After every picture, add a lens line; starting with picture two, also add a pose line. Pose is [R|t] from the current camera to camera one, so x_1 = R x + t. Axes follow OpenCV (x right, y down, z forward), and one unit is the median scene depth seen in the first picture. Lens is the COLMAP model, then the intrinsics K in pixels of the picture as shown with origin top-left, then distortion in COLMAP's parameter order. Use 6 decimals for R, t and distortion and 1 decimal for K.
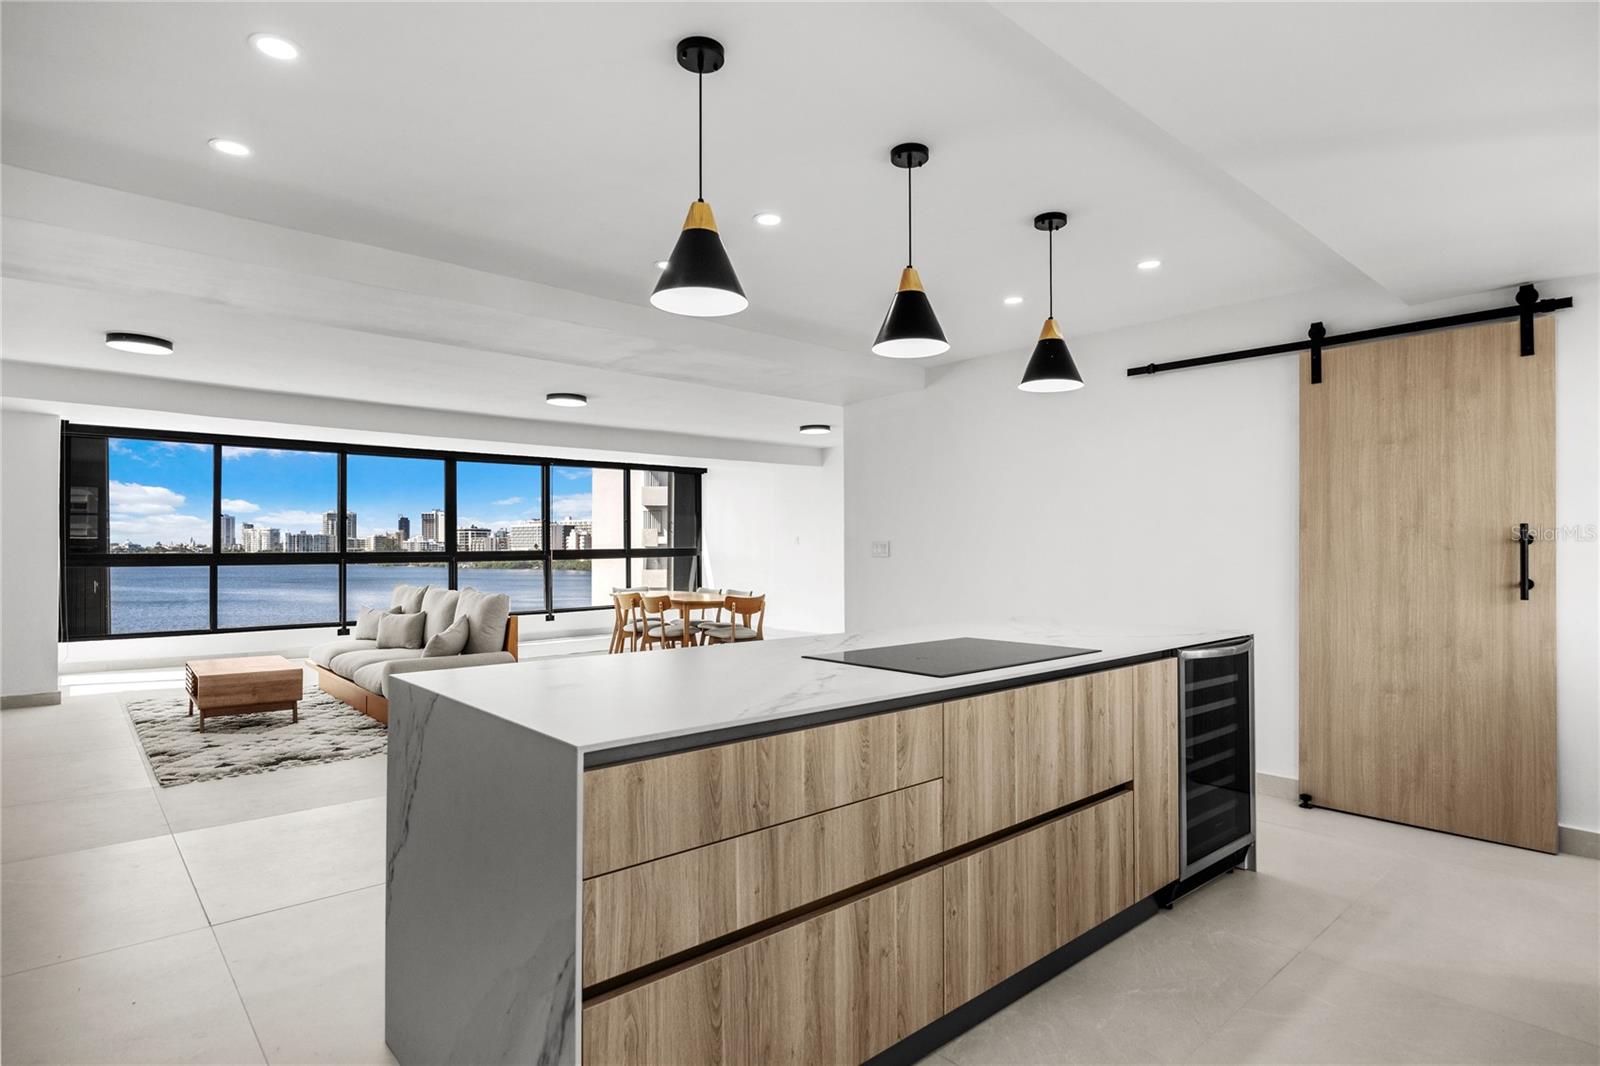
lens RADIAL K [[837.3, 0, 837.8], [0, 837.3, 543.5], [0, 0, 1]] dist [-0.011934, -0.002389]
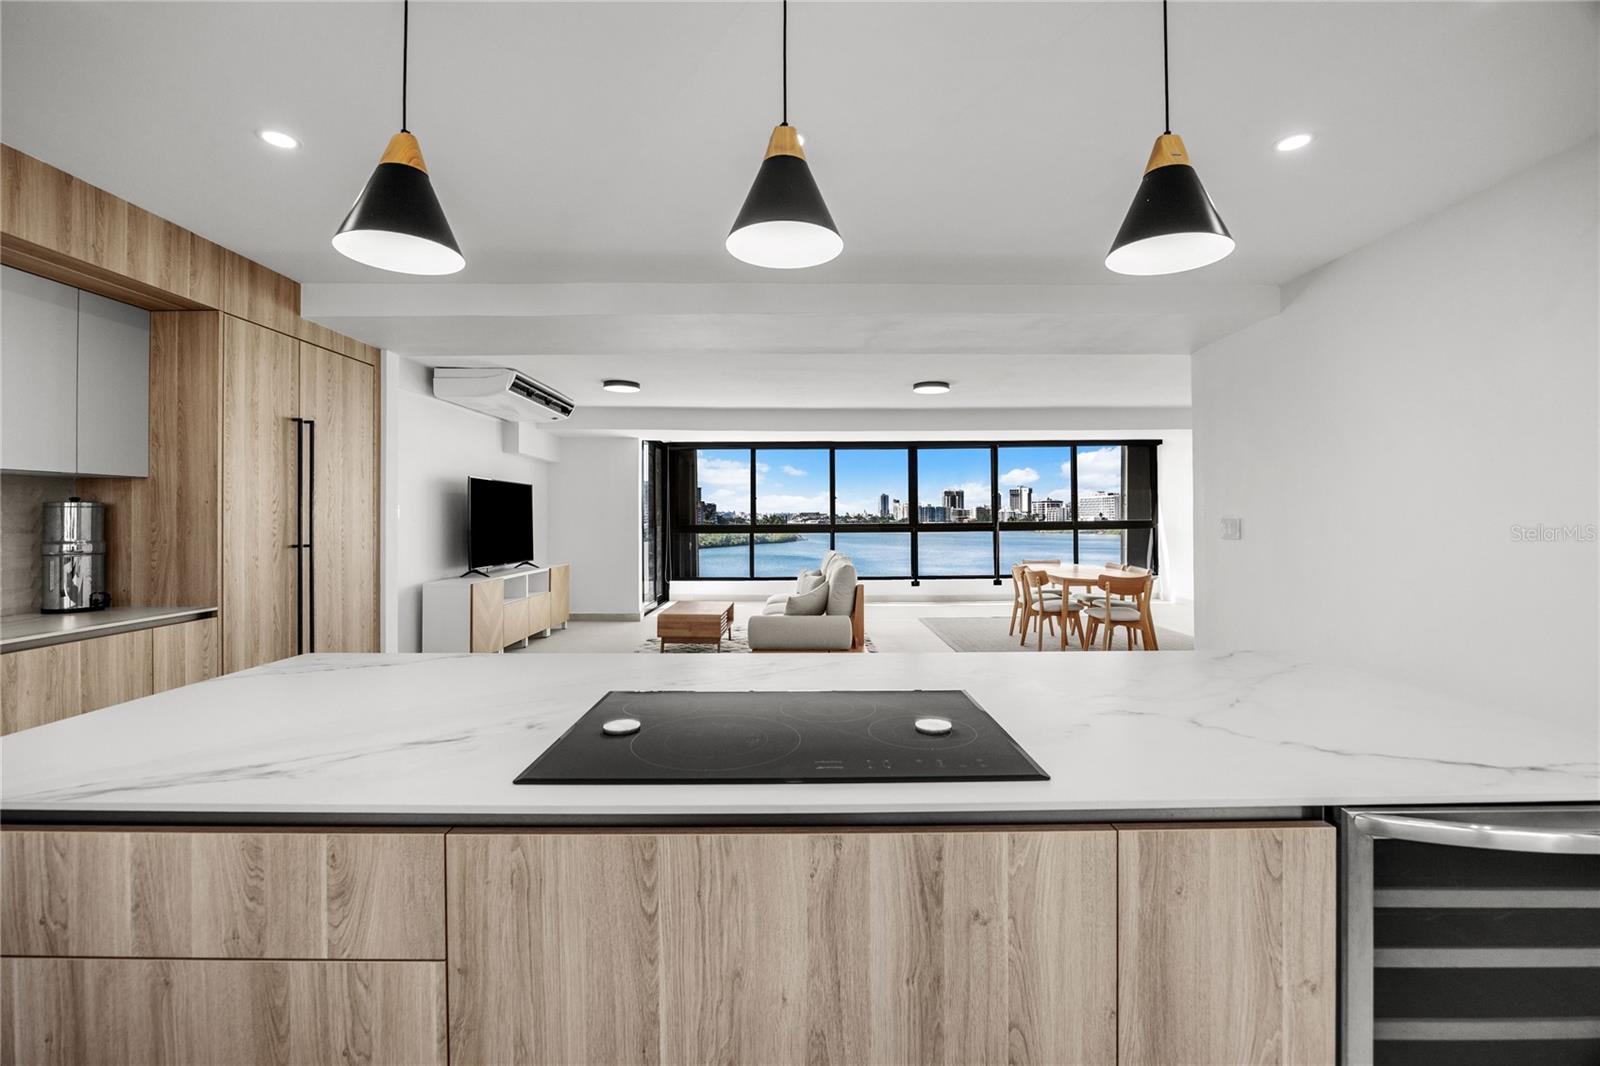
lens RADIAL K [[709.8, 0, 809.4], [0, 709.8, 511.5], [0, 0, 1]] dist [-0.017233, 0.000519]
pose [[0.738403, -0.004580, -0.674345, 0.183487], [0.003948, 0.999989, -0.002468, -0.009316], [0.674349, -0.000840, 0.738413, 0.229440]]
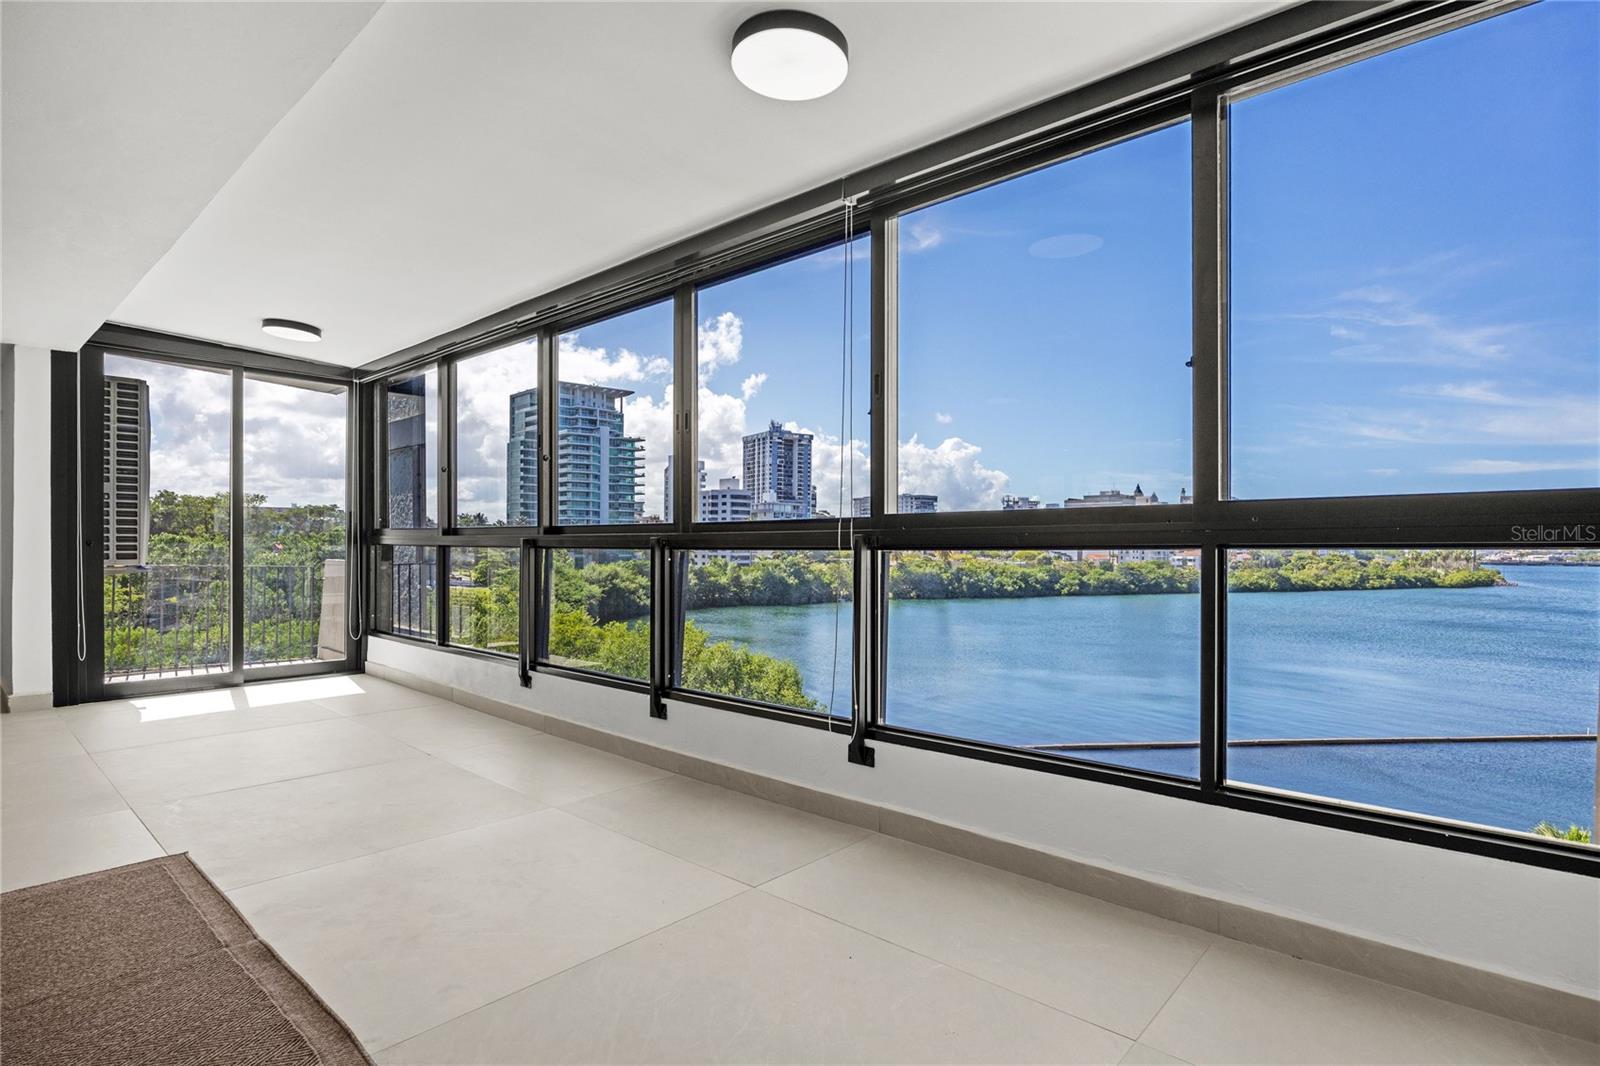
lens RADIAL K [[785.6, 0, 830.9], [0, 785.6, 576.3], [0, 0, 1]] dist [-0.012215, 0.001108]
pose [[0.090020, 0.044653, -0.994938, -0.136029], [-0.006182, 0.999000, 0.044276, 0.027317], [0.995921, 0.002165, 0.090206, 1.640267]]
